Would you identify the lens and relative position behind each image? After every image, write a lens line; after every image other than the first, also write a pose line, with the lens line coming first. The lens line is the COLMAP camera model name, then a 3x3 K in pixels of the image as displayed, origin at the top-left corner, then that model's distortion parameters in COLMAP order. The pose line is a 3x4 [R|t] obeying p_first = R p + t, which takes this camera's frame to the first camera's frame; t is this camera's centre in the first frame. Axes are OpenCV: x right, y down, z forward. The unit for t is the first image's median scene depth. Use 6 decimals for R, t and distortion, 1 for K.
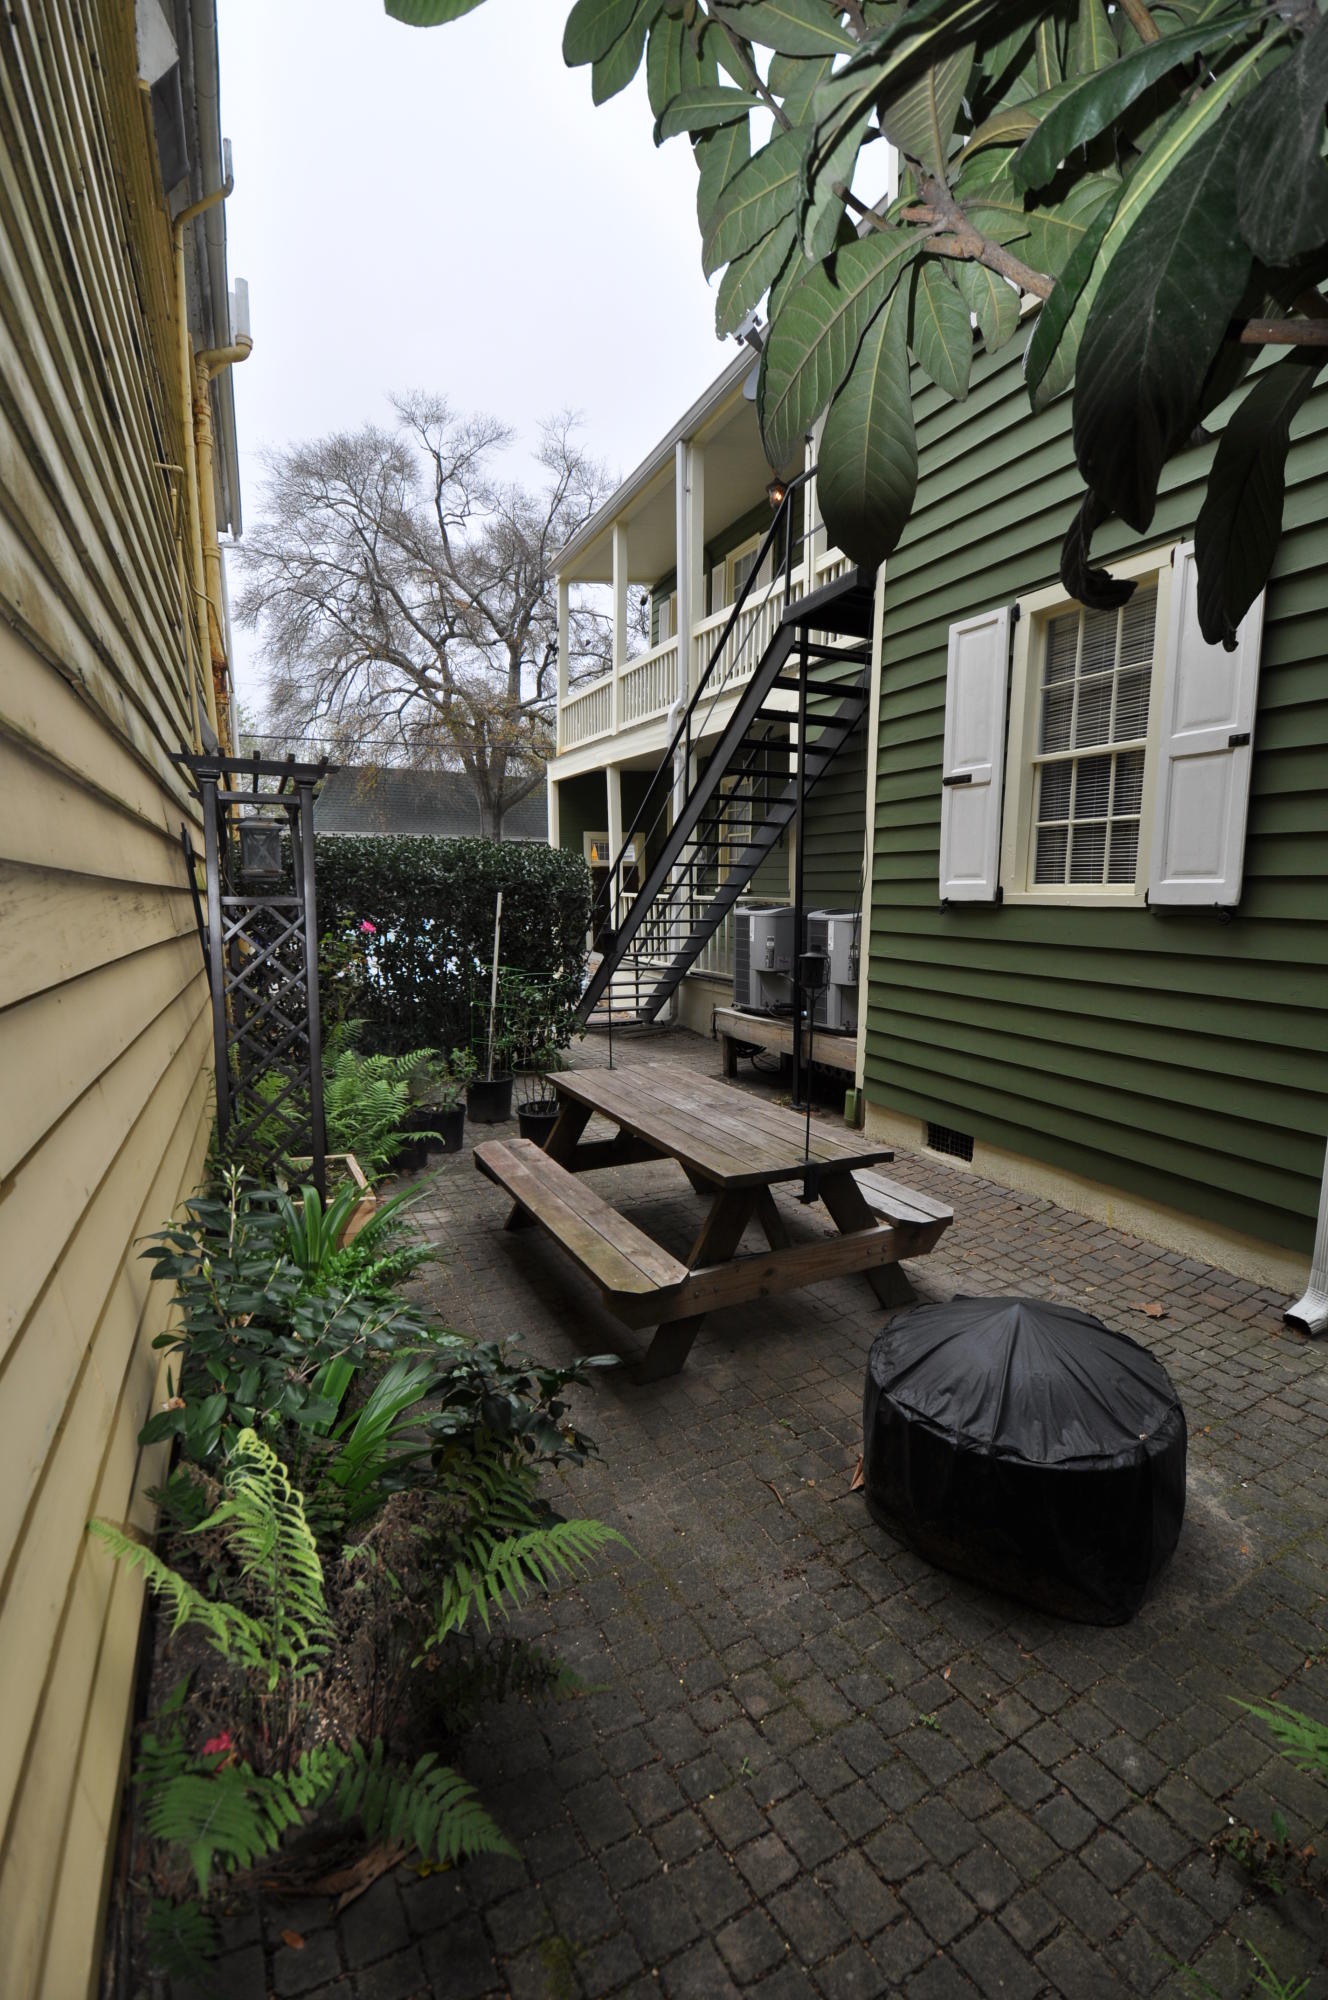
lens RADIAL K [[873.4, 0, 679.5], [0, 873.4, 998.1], [0, 0, 1]] dist [0.028365, -0.029099]
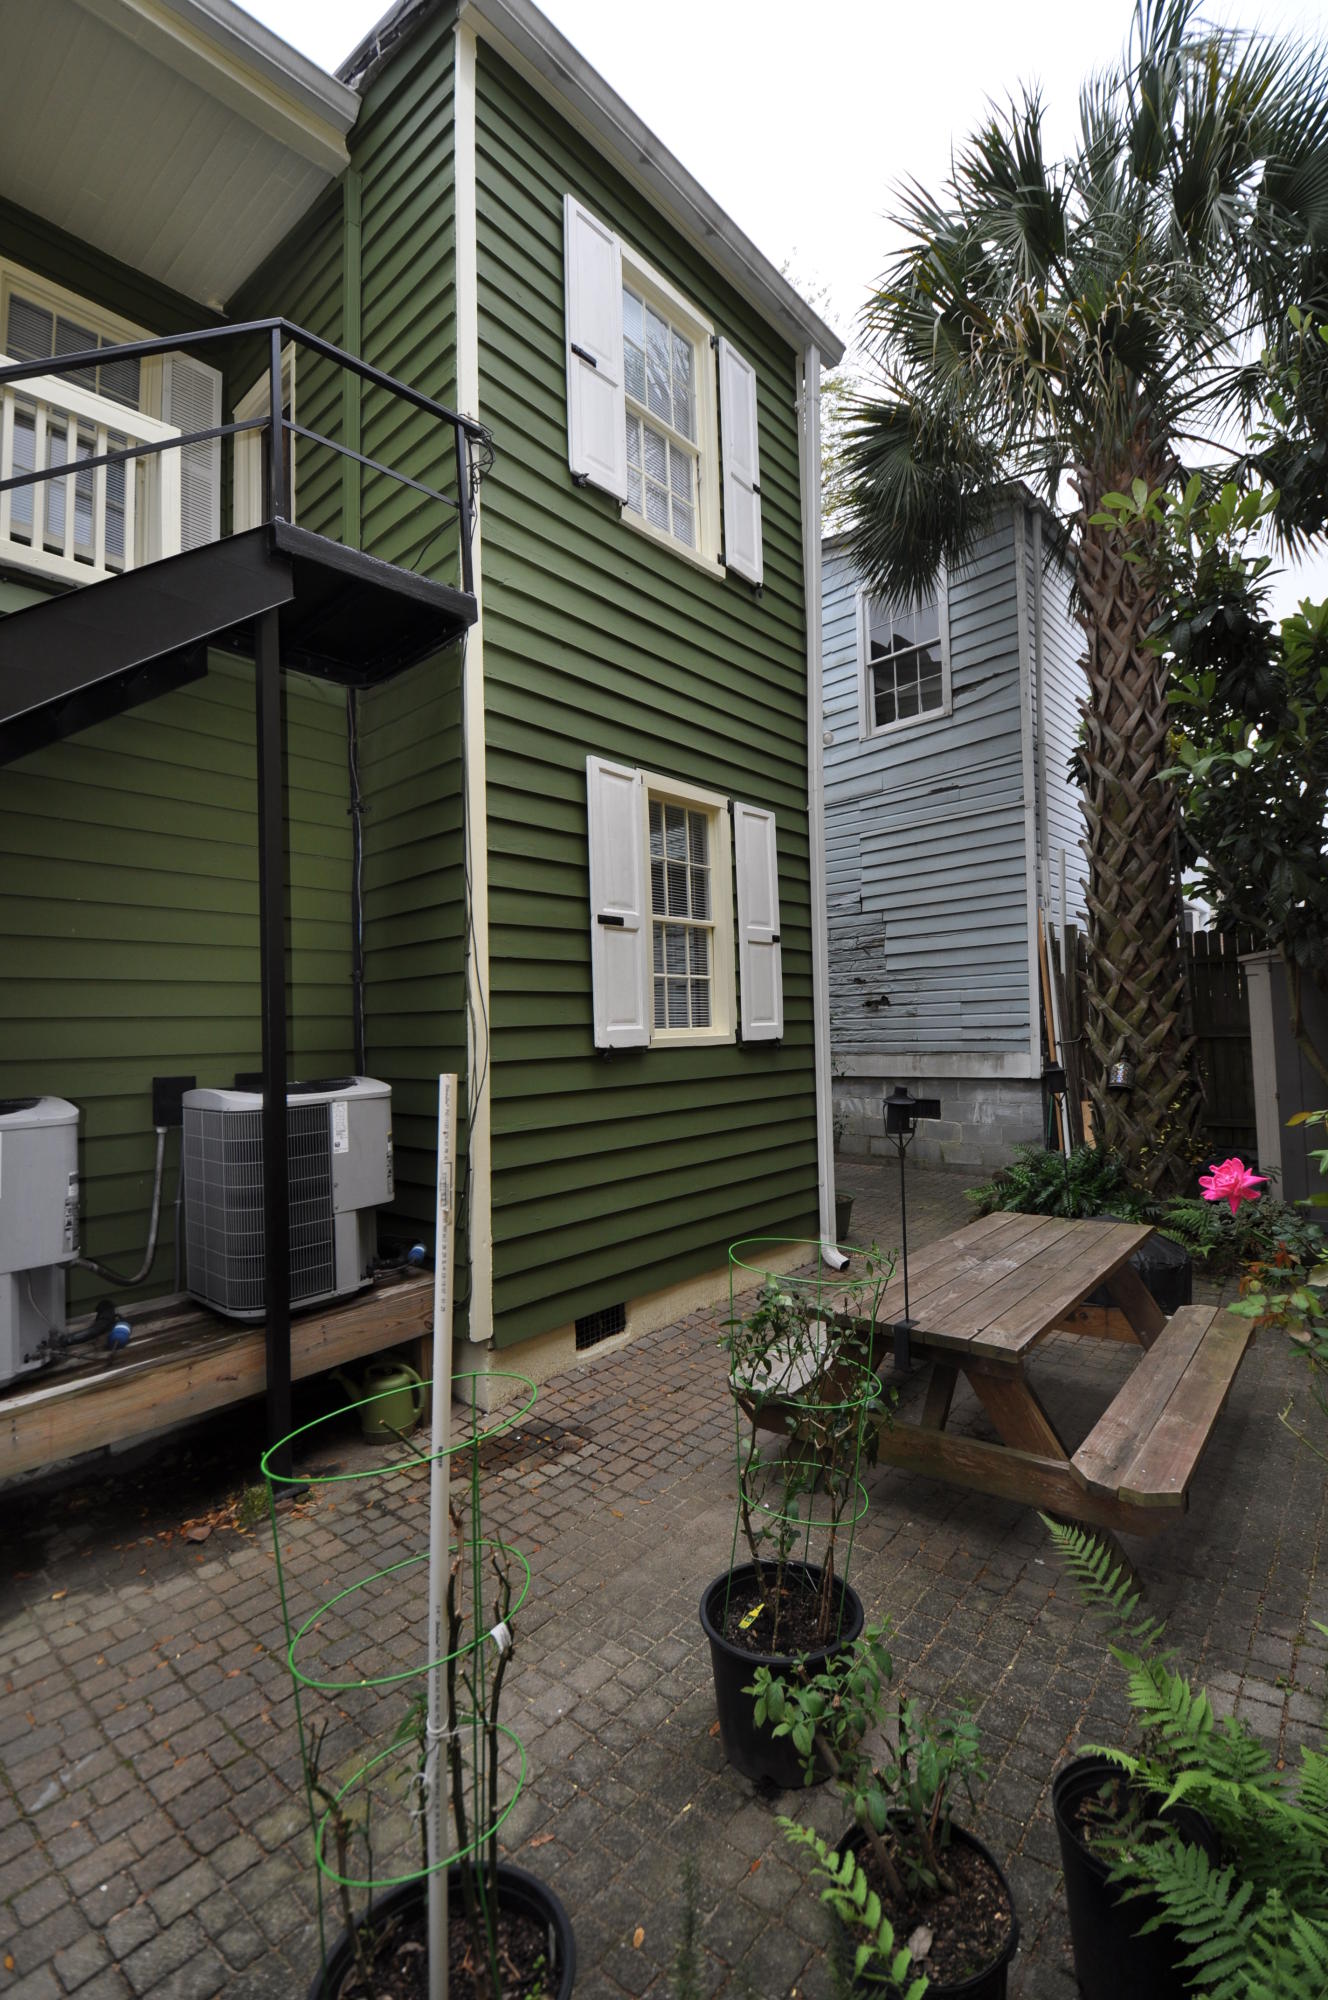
lens RADIAL K [[873.4, 0, 679.5], [0, 873.4, 998.1], [0, 0, 1]] dist [0.028365, -0.029099]
pose [[-0.389369, 0.039435, 0.920237, -0.598552], [0.145120, 0.989231, 0.019011, -0.181963], [-0.909578, 0.140947, -0.390899, 1.374752]]
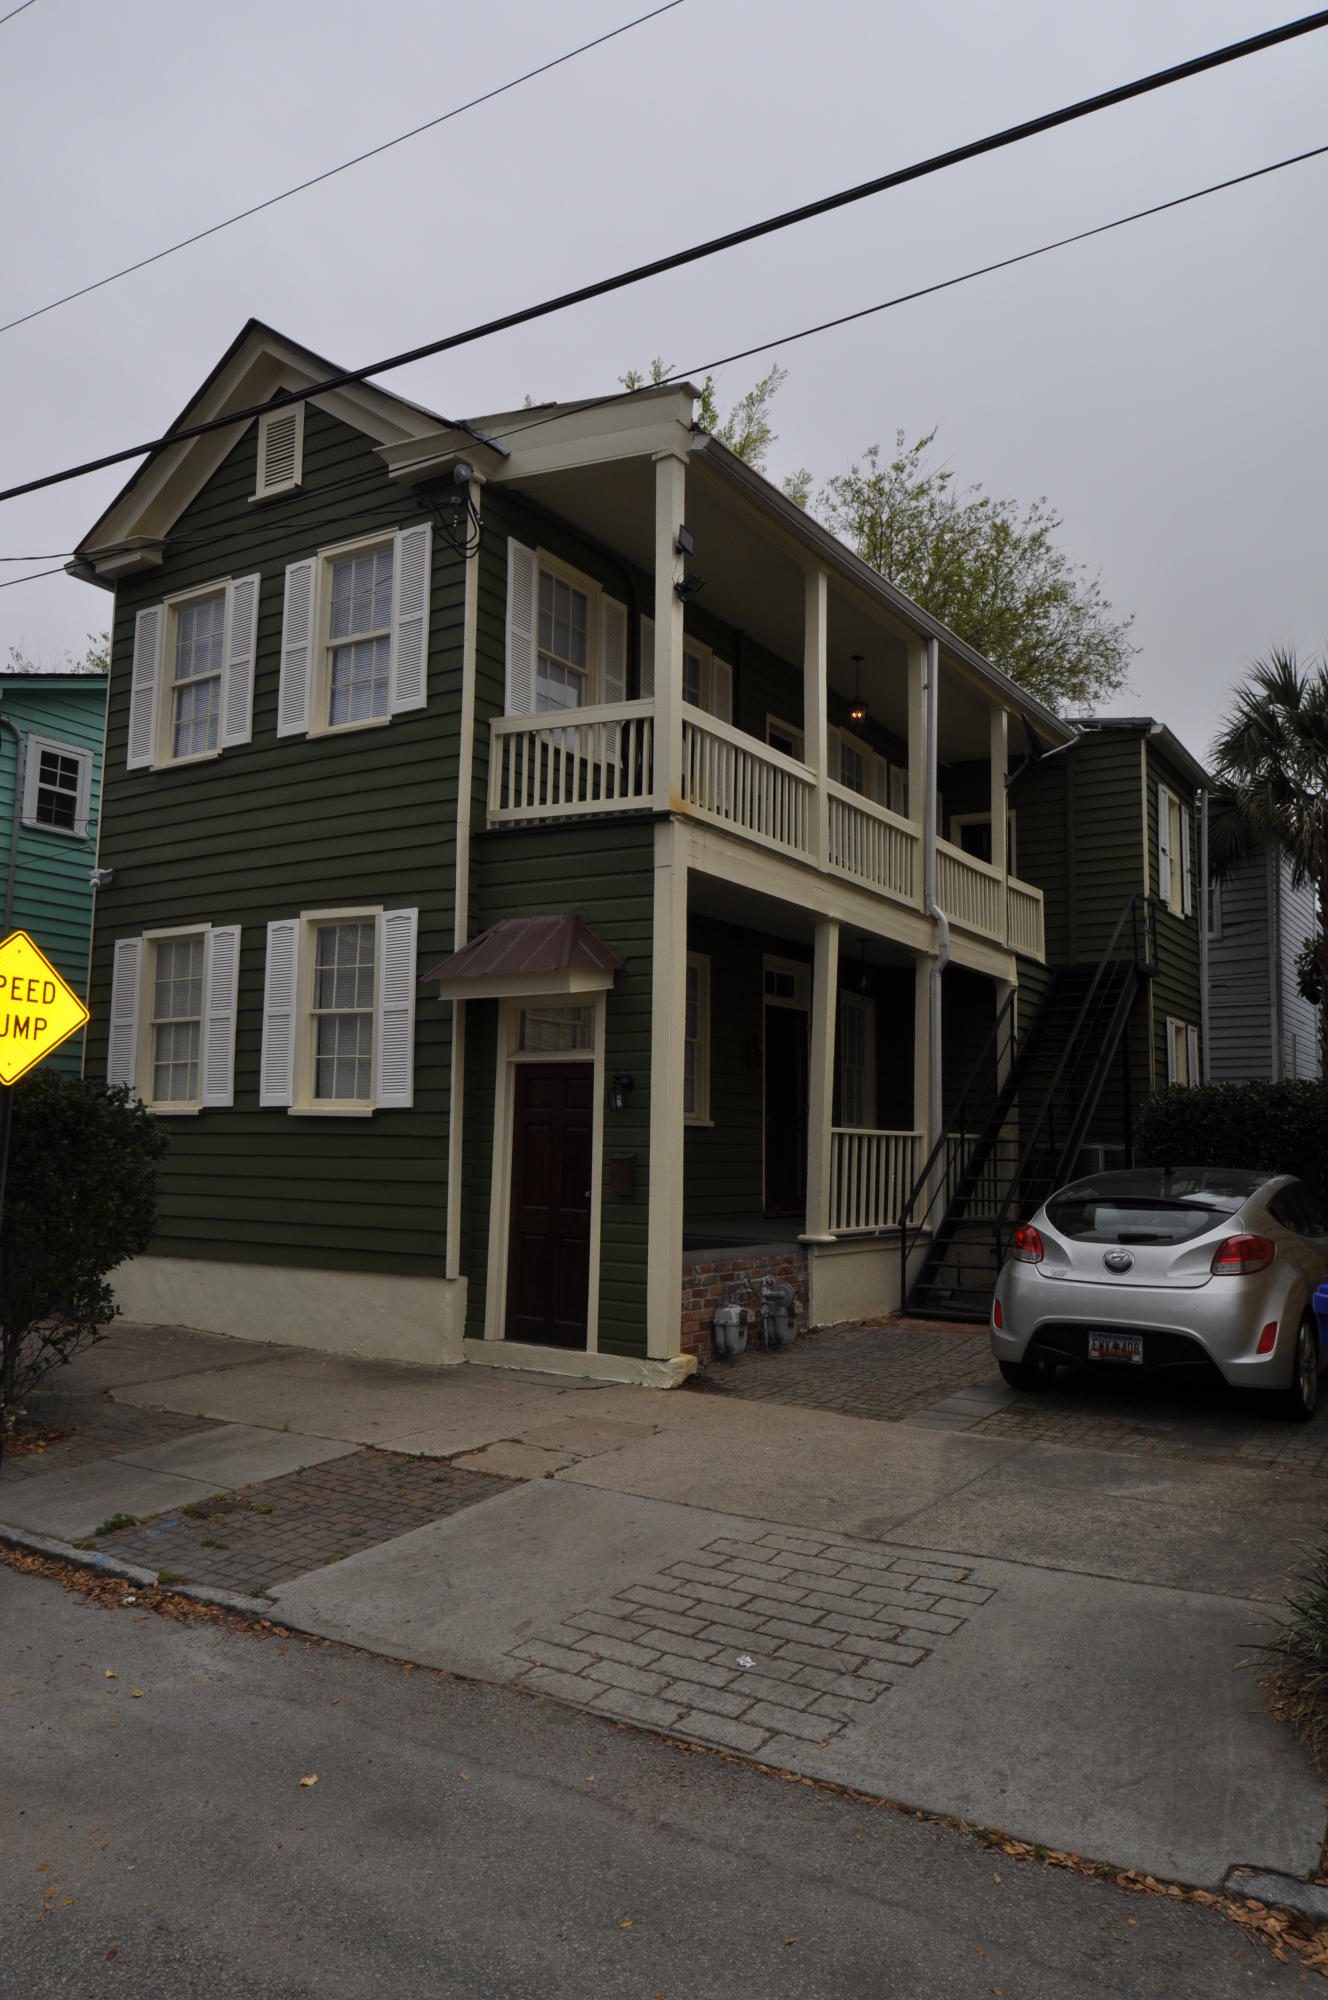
lens RADIAL K [[1399.1, 0, 664.0], [0, 1399.1, 1000.0], [0, 0, 1]] dist [0.002916, 0.000604]
pose [[-0.511855, 0.099064, 0.853341, -2.227033], [0.112279, 0.992523, -0.047874, -0.471091], [-0.851703, 0.071307, -0.519151, 4.216295]]
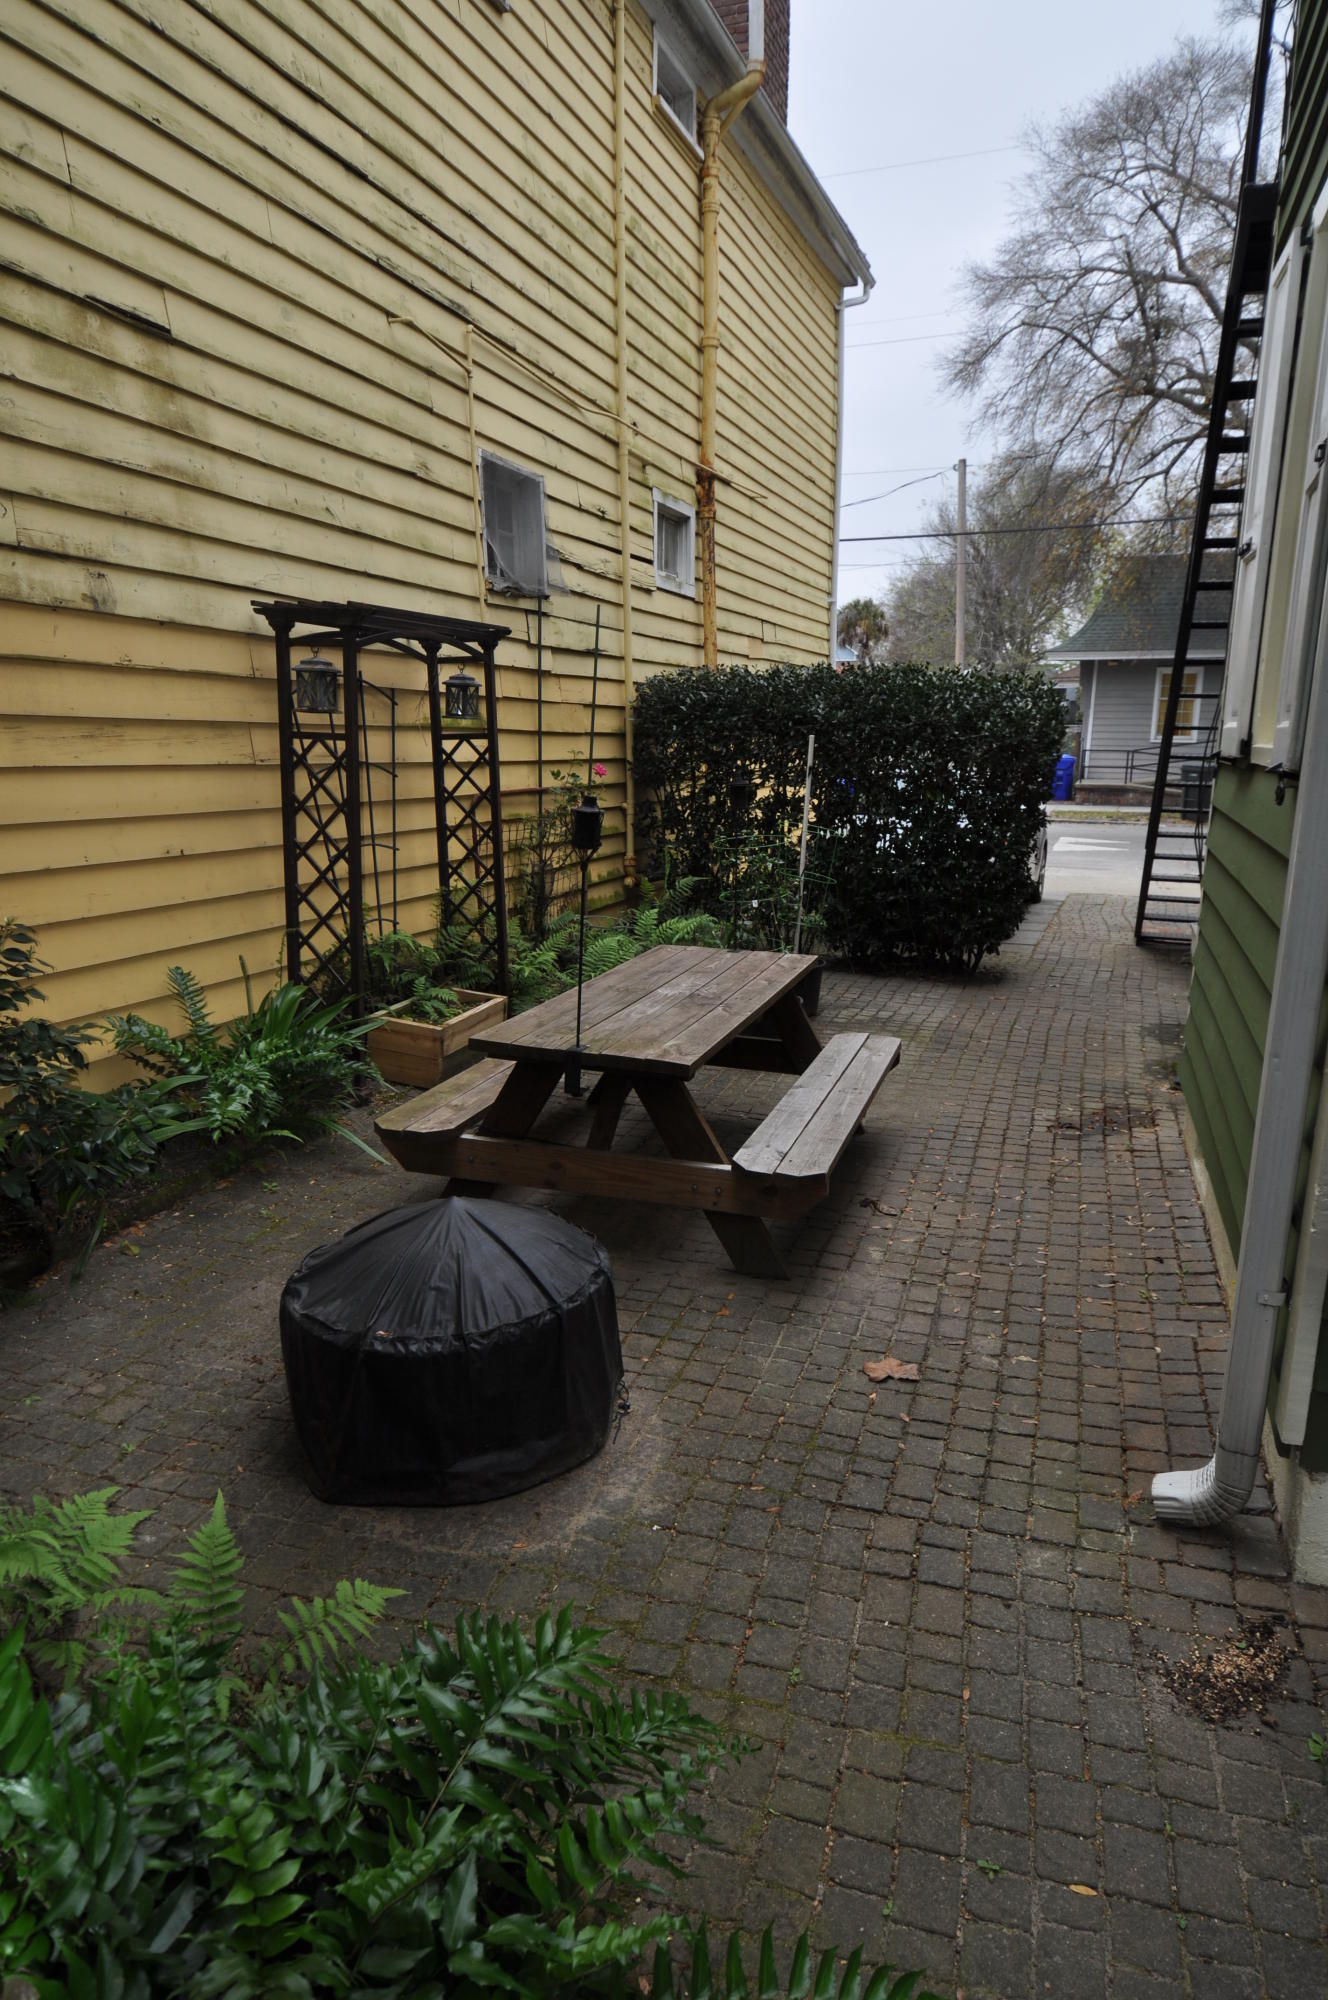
lens RADIAL K [[1214.5, 0, 664.0], [0, 1214.5, 1000.0], [0, 0, 1]] dist [-0.000315, -0.001293]
pose [[0.697477, 0.164838, -0.697391, 0.696086], [-0.098319, 0.985994, 0.134722, -0.021885], [0.709830, -0.025399, 0.703915, 0.145333]]
